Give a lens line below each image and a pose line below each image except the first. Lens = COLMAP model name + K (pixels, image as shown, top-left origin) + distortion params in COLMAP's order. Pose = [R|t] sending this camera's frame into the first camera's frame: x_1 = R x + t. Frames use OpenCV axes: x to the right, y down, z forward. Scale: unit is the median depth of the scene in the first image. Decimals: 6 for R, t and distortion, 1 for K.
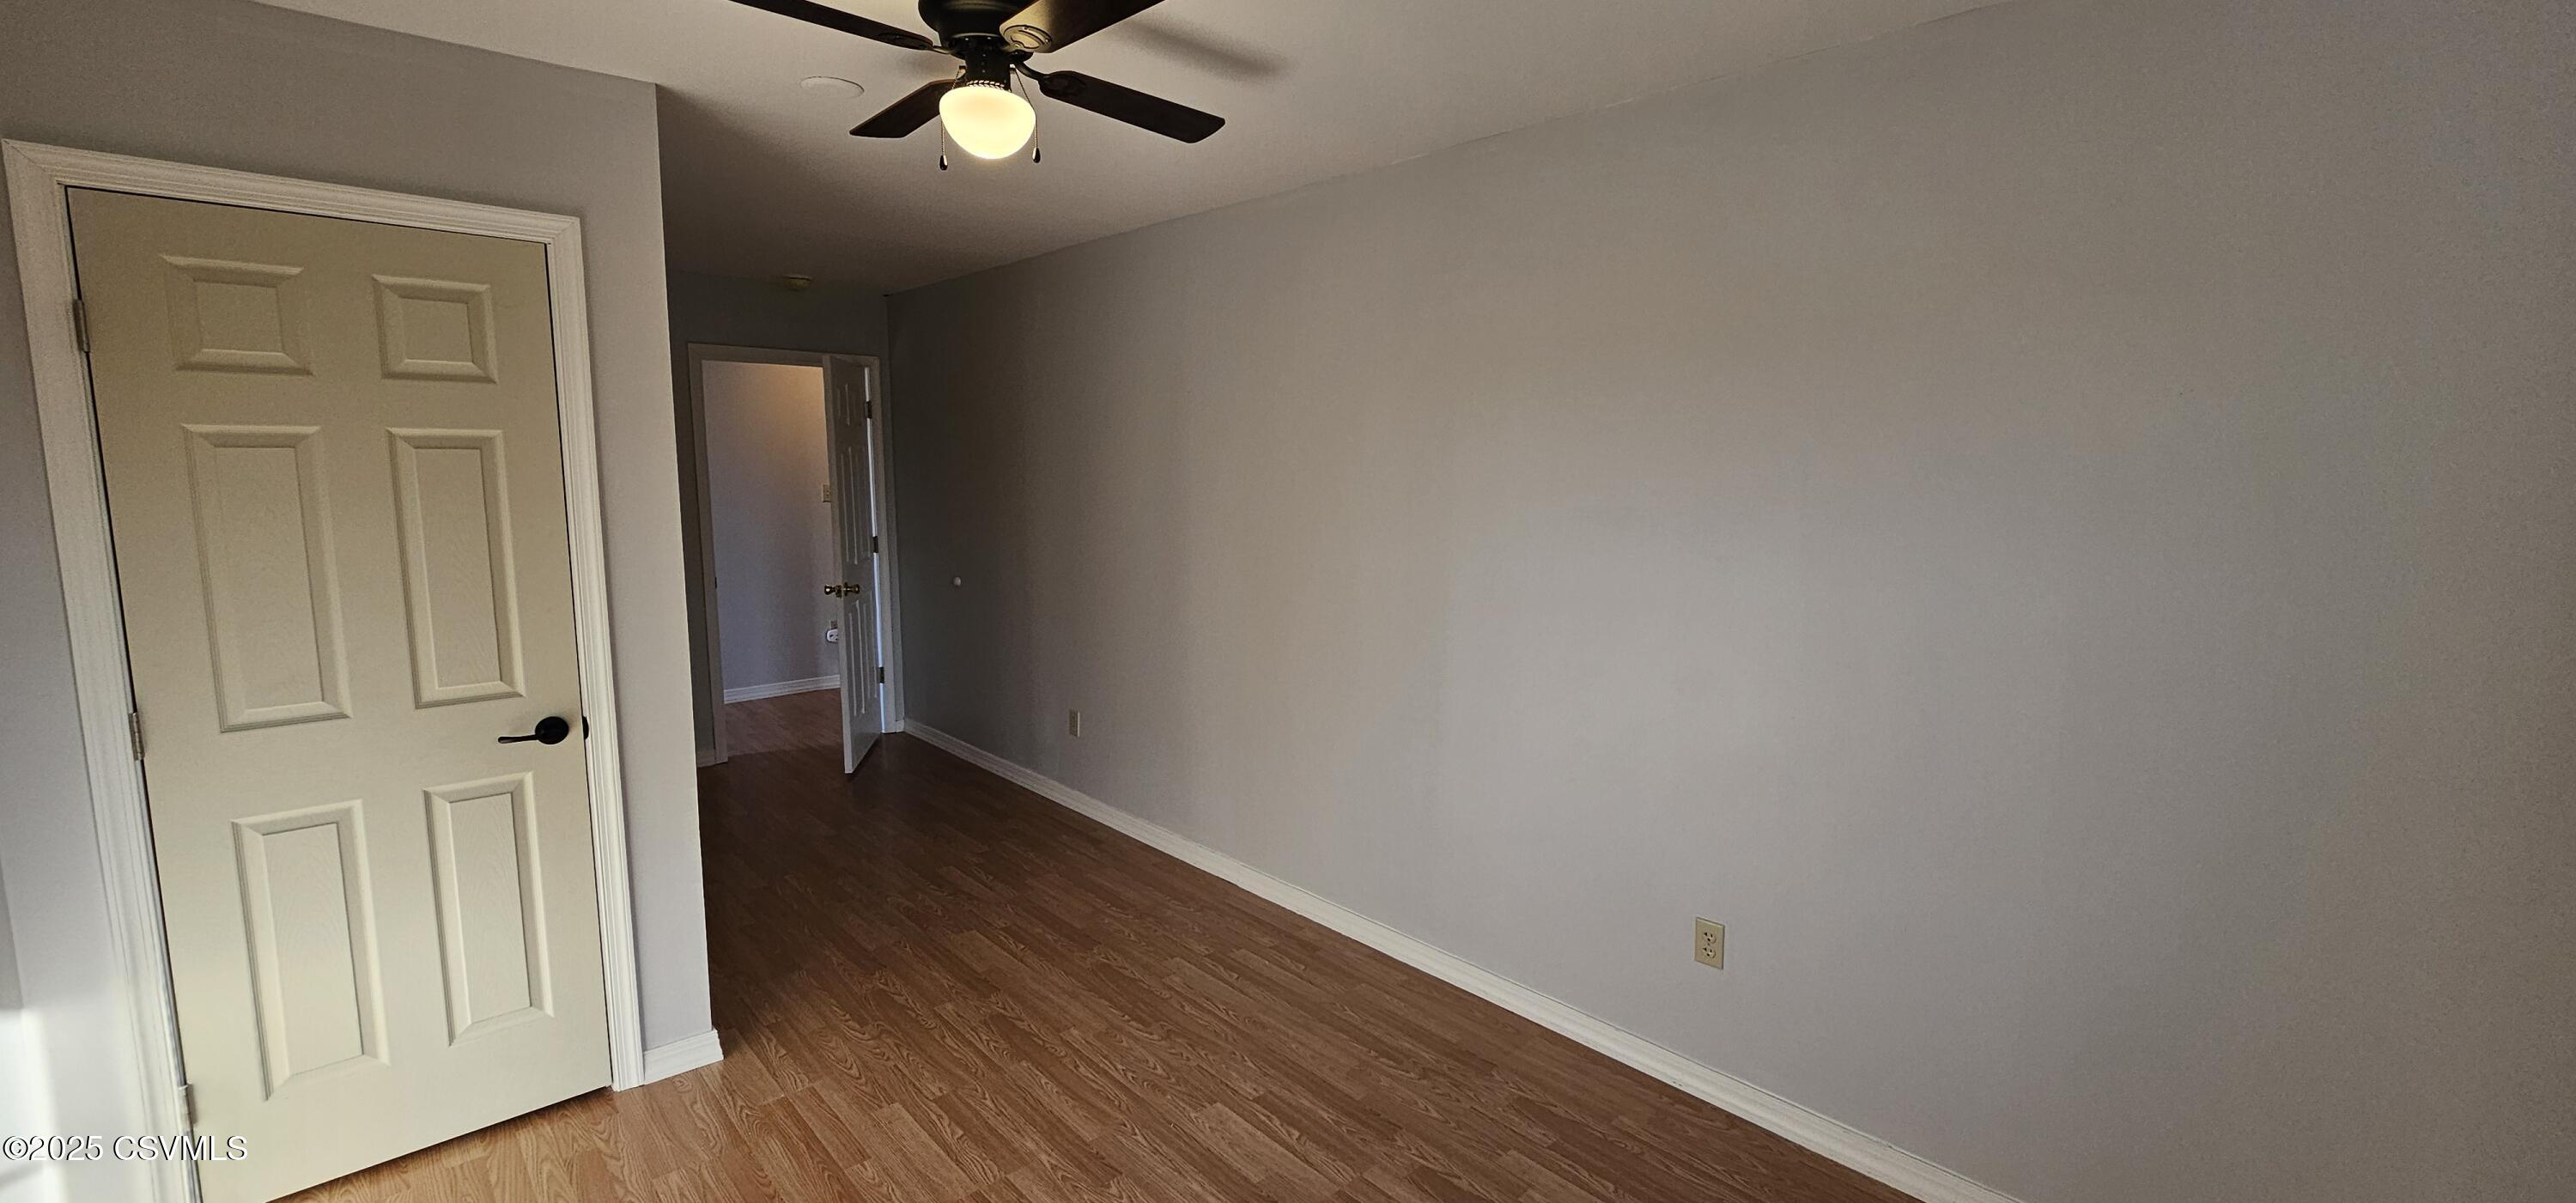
lens RADIAL K [[1058.3, 0, 1293.9], [0, 1058.3, 588.9], [0, 0, 1]] dist [-0.001850, 0.004228]
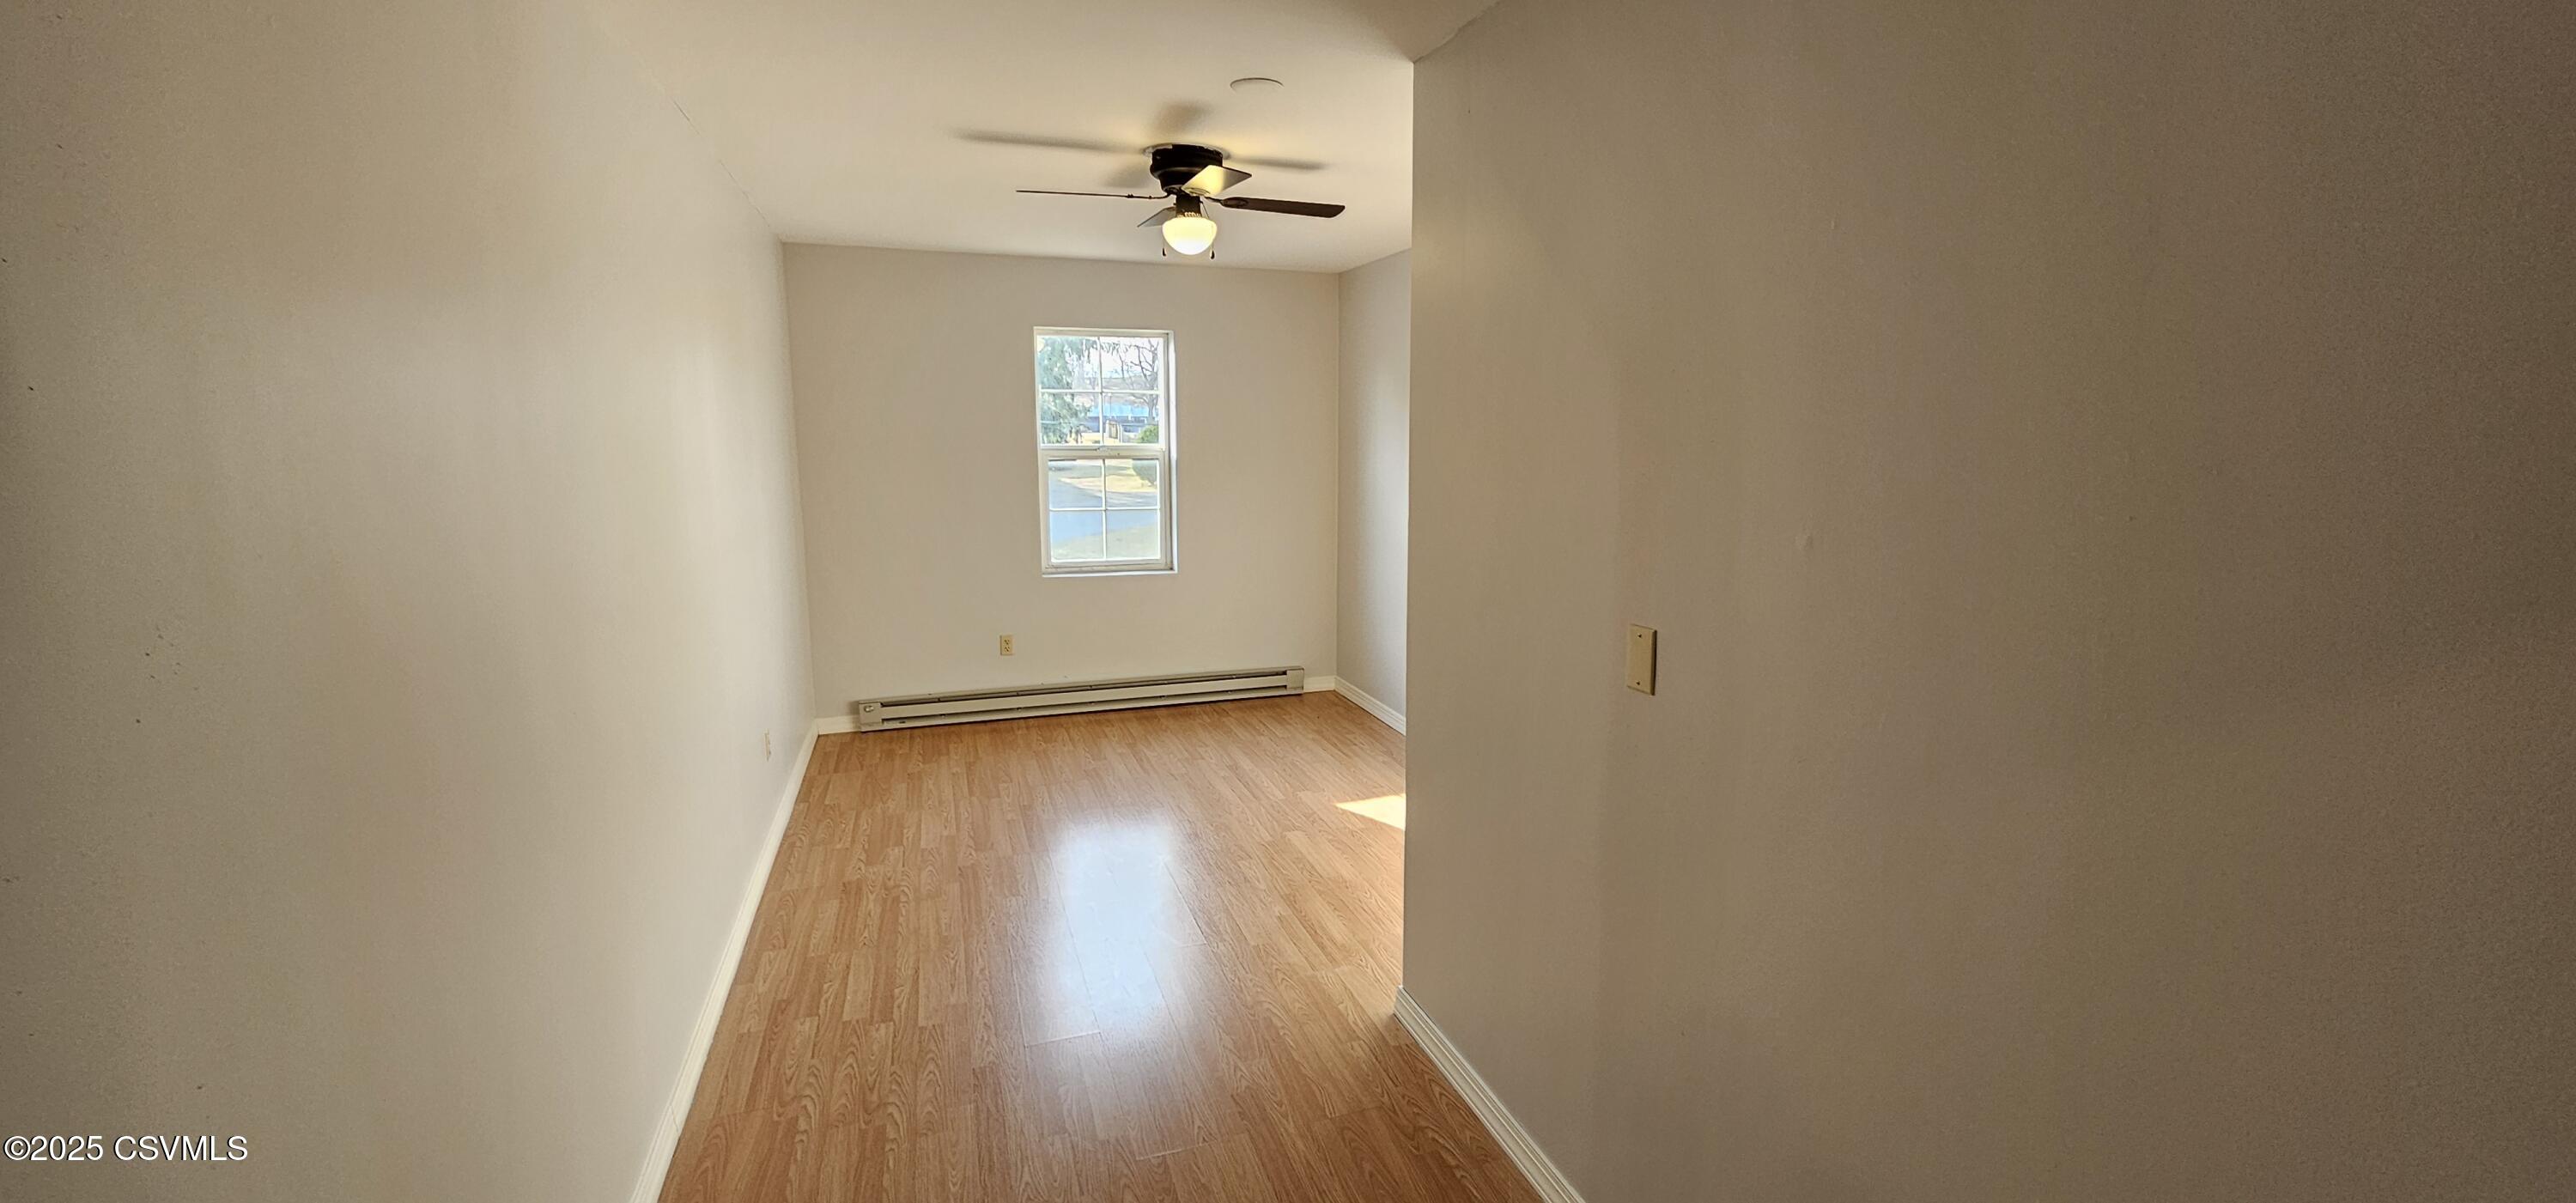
lens RADIAL K [[1058.3, 0, 1293.9], [0, 1058.3, 588.9], [0, 0, 1]] dist [-0.001850, 0.004228]
pose [[-0.911453, -0.073036, 0.404868, -0.793325], [0.040216, 0.963585, 0.264361, -0.222759], [-0.409433, 0.257235, -0.875326, 1.739721]]
